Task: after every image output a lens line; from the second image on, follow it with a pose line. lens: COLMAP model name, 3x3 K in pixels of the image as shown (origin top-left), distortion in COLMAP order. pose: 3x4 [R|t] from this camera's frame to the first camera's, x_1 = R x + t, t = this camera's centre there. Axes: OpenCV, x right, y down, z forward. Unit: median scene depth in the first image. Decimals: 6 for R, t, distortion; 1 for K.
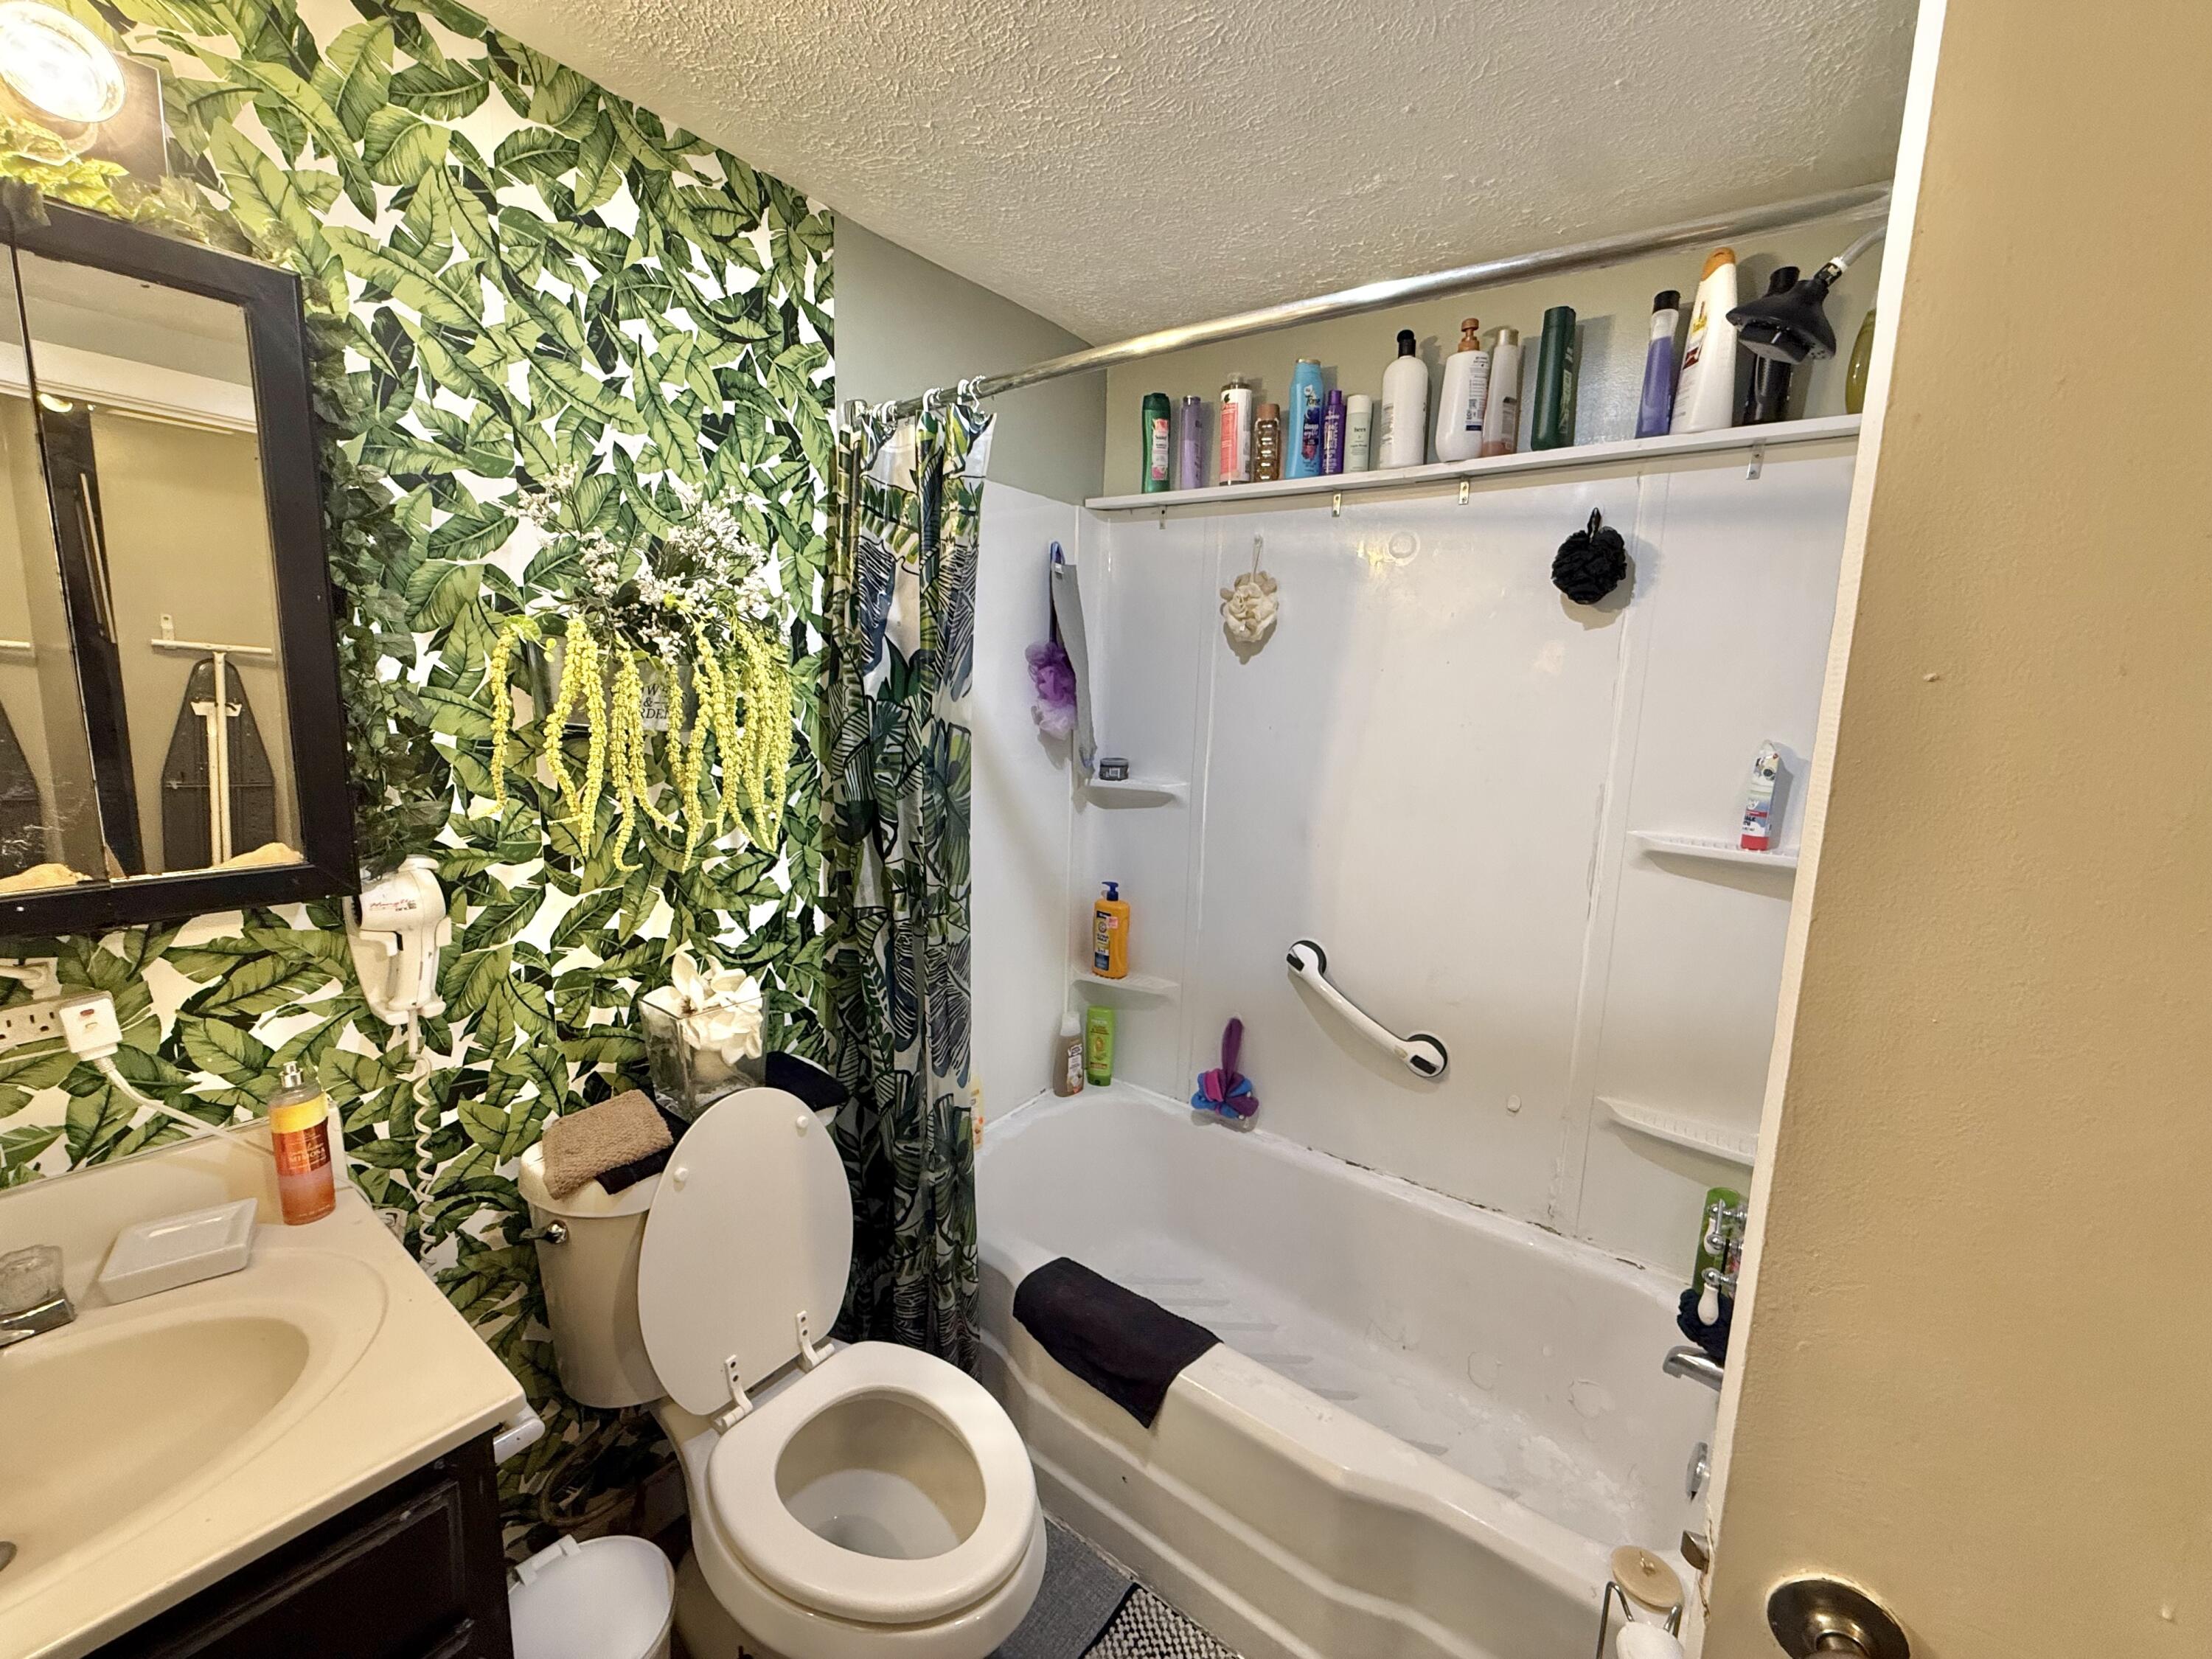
lens RADIAL K [[879.1, 0, 1109.8], [0, 879.1, 829.4], [0, 0, 1]] dist [-0.001355, -0.000376]
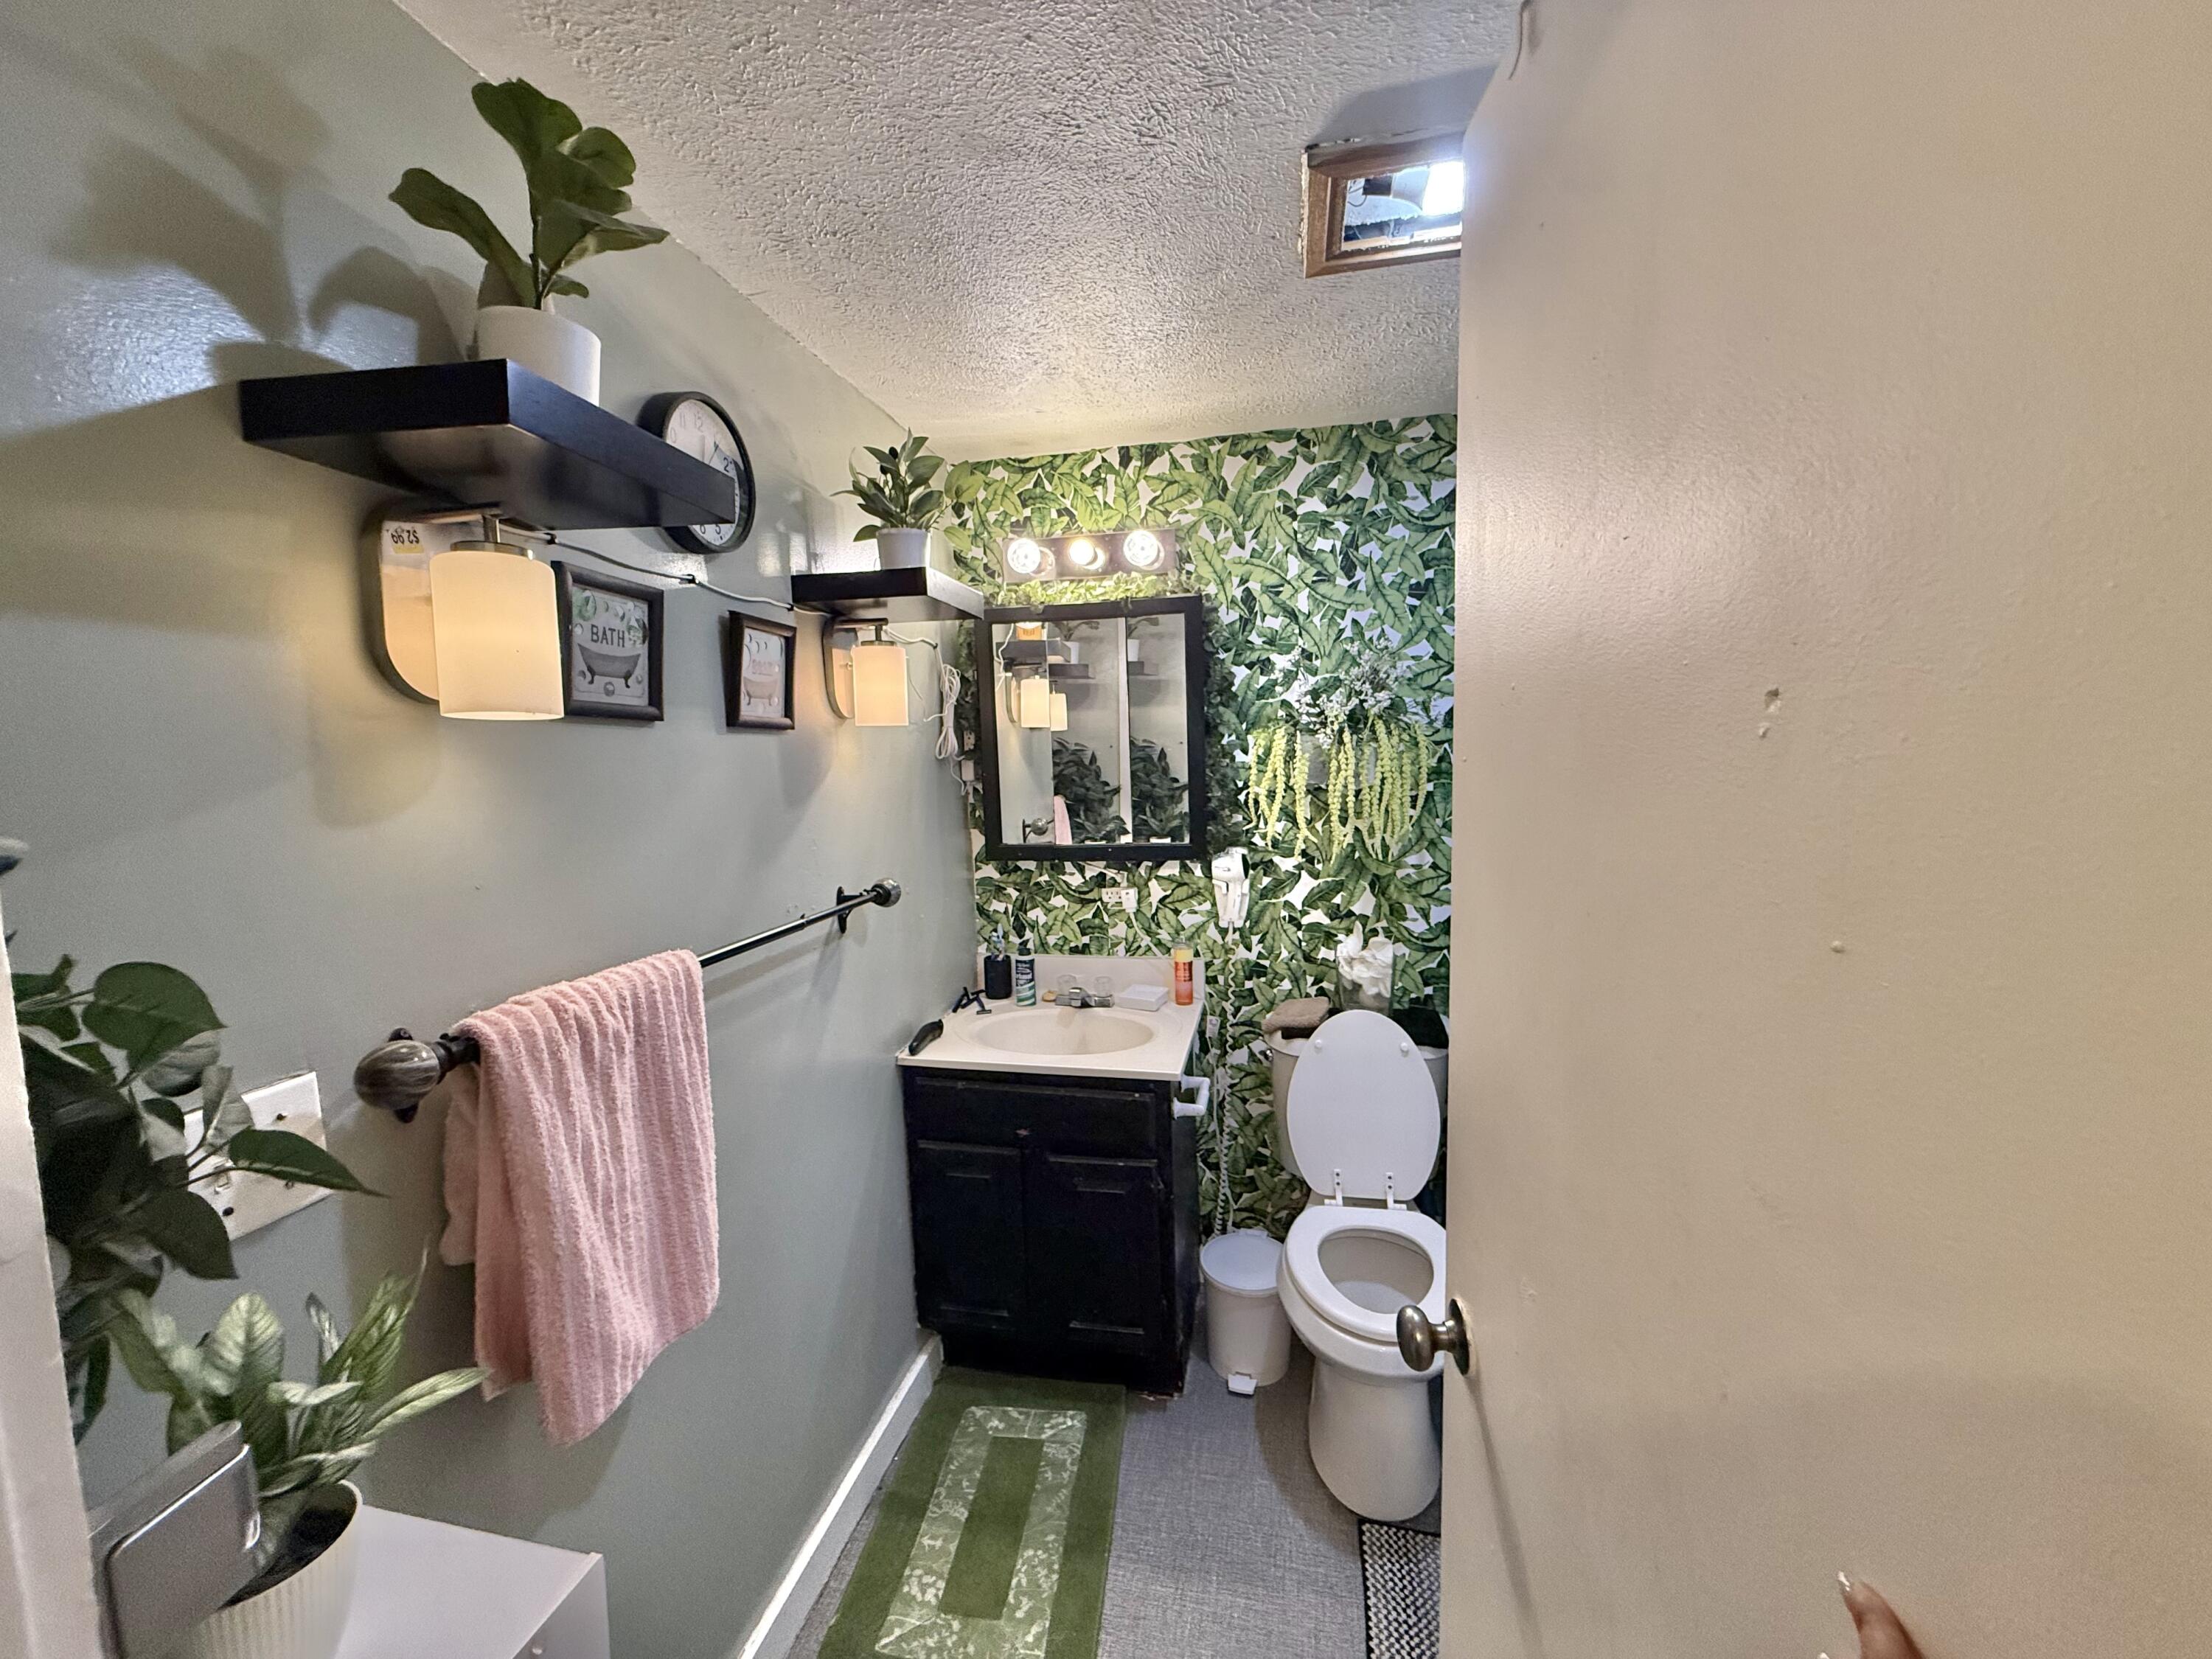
lens RADIAL K [[879.1, 0, 1102.3], [0, 879.1, 827.9], [0, 0, 1]] dist [-0.001355, -0.000376]
pose [[0.411579, 0.041595, -0.910424, 0.866998], [-0.098455, 0.995141, 0.000957, 0.014311], [0.906041, 0.089242, 0.413674, -0.124064]]
